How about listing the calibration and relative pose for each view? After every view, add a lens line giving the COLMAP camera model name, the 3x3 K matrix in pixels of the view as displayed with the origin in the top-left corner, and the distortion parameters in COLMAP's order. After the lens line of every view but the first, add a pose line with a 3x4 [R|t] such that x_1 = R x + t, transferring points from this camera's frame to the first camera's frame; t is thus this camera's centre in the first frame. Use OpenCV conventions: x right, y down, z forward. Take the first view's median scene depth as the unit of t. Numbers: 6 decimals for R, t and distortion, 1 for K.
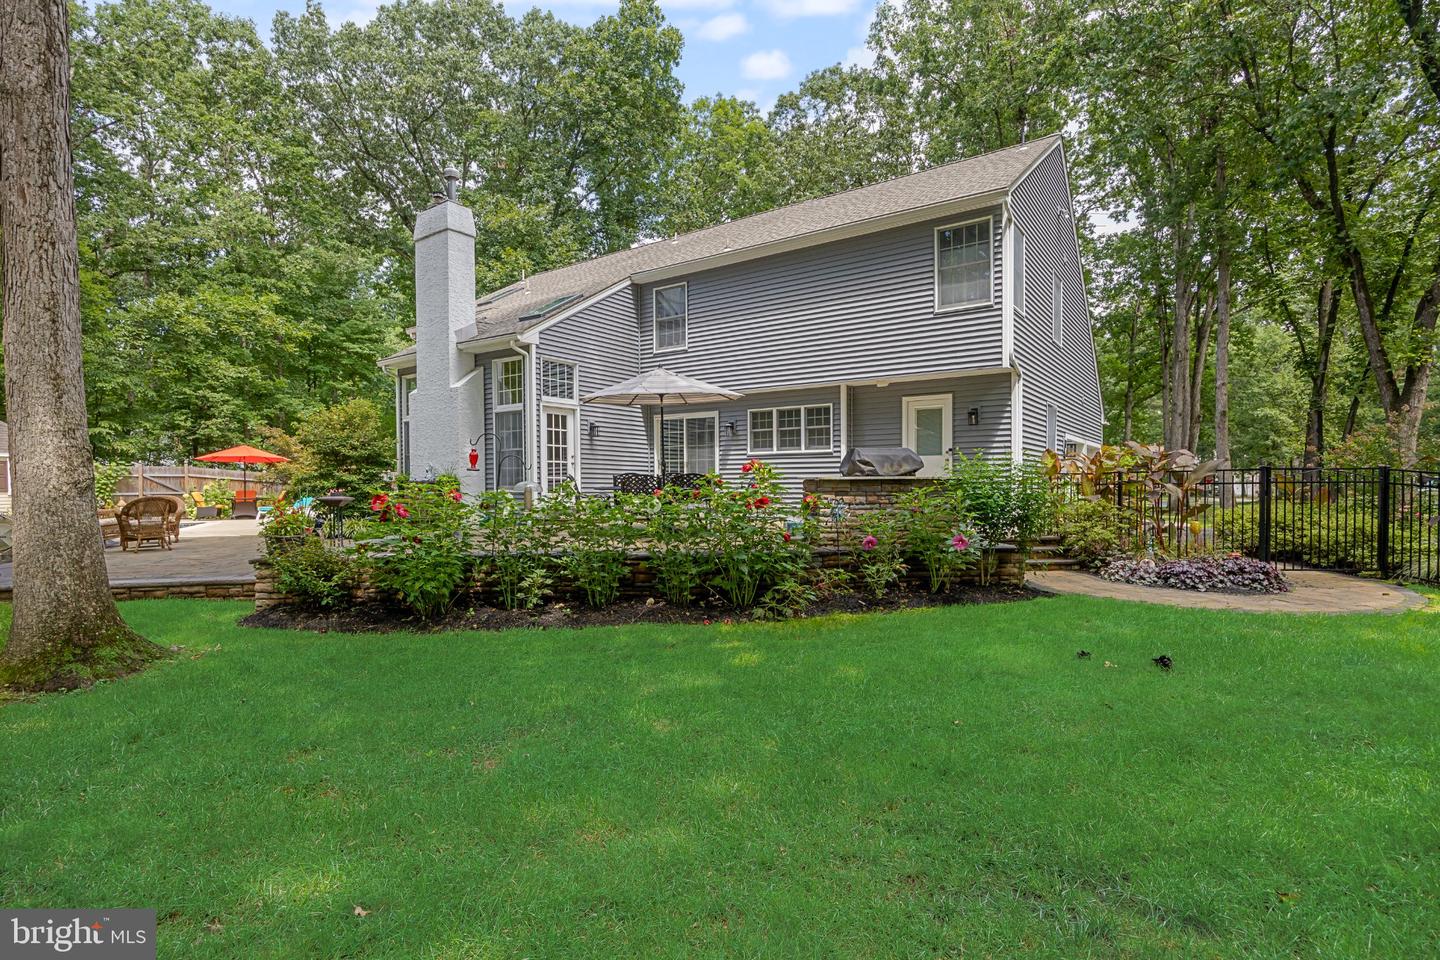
lens RADIAL K [[717.5, 0, 718.7], [0, 717.5, 535.3], [0, 0, 1]] dist [-0.001163, -0.000331]
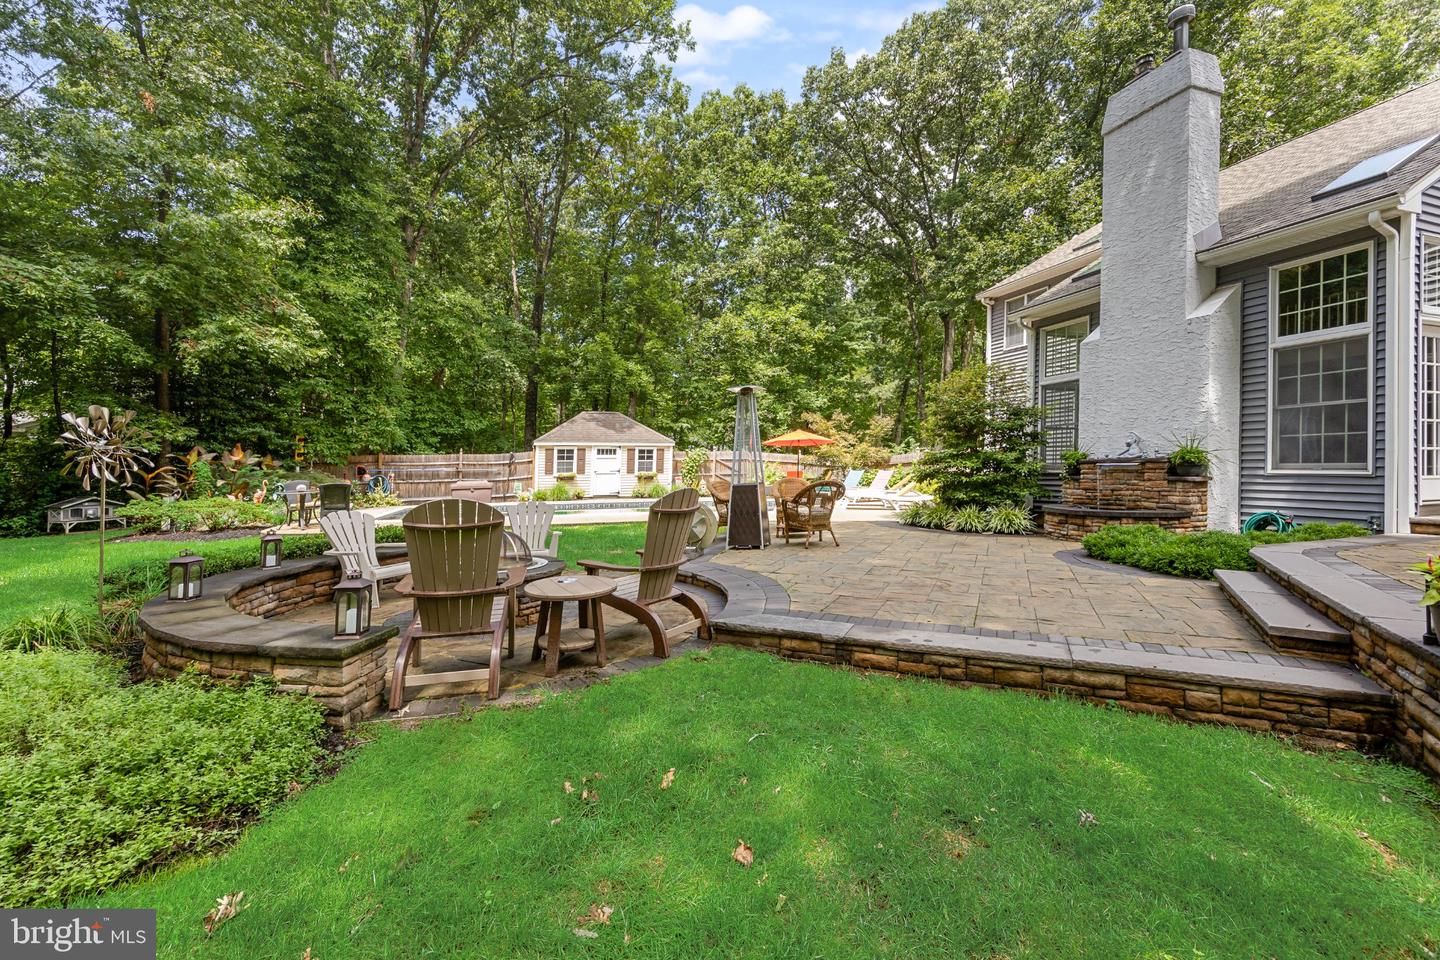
lens RADIAL K [[539.4, 0, 720.0], [0, 539.4, 480.0], [0, 0, 1]] dist [-0.000098, -0.000055]
pose [[0.852226, 0.004456, -0.523155, -0.287208], [-0.026057, 0.999084, -0.033938, -0.015632], [0.522524, 0.042554, 0.851562, 0.205778]]
